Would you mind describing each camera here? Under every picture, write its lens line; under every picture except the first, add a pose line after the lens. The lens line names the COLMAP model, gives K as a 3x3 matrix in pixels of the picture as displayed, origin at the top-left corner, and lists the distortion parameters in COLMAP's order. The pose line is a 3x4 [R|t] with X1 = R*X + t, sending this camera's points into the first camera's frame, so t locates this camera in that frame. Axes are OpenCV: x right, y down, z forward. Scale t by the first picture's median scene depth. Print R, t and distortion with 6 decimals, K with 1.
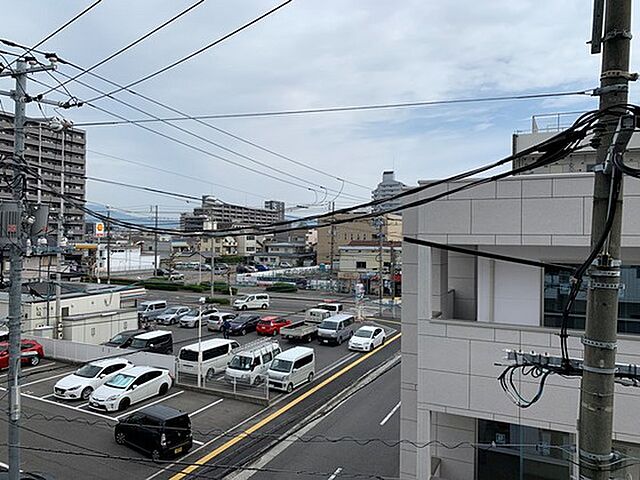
lens RADIAL K [[491.6, 0, 318.8], [0, 491.6, 239.9], [0, 0, 1]] dist [0.042372, -0.026575]
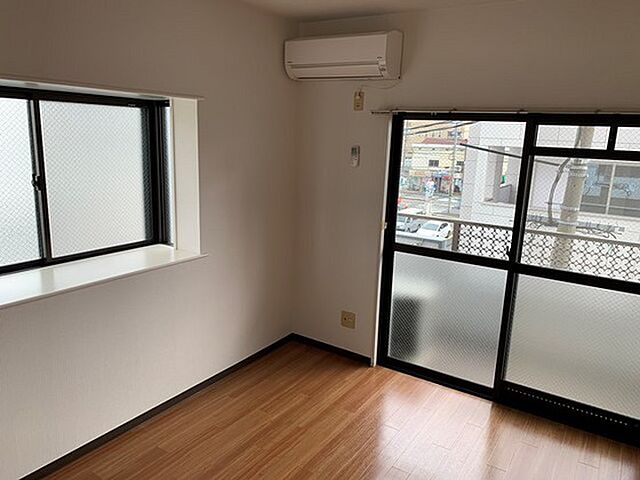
lens RADIAL K [[491.6, 0, 318.1], [0, 491.6, 238.6], [0, 0, 1]] dist [0.042372, -0.026575]
pose [[0.989251, 0.058875, -0.133854, -0.004374], [-0.029982, 0.977583, 0.208403, -0.001516], [0.143123, -0.202149, 0.968840, -0.054182]]
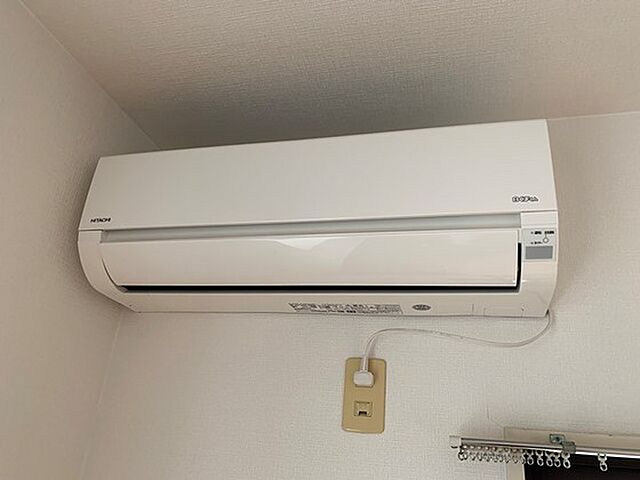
lens RADIAL K [[491.6, 0, 320.8], [0, 491.6, 240.5], [0, 0, 1]] dist [0.042372, -0.026575]
pose [[0.975030, 0.148857, 0.164797, -0.024582], [-0.064948, 0.900784, -0.429383, -0.005457], [-0.212363, 0.407958, 0.887960, 0.057696]]
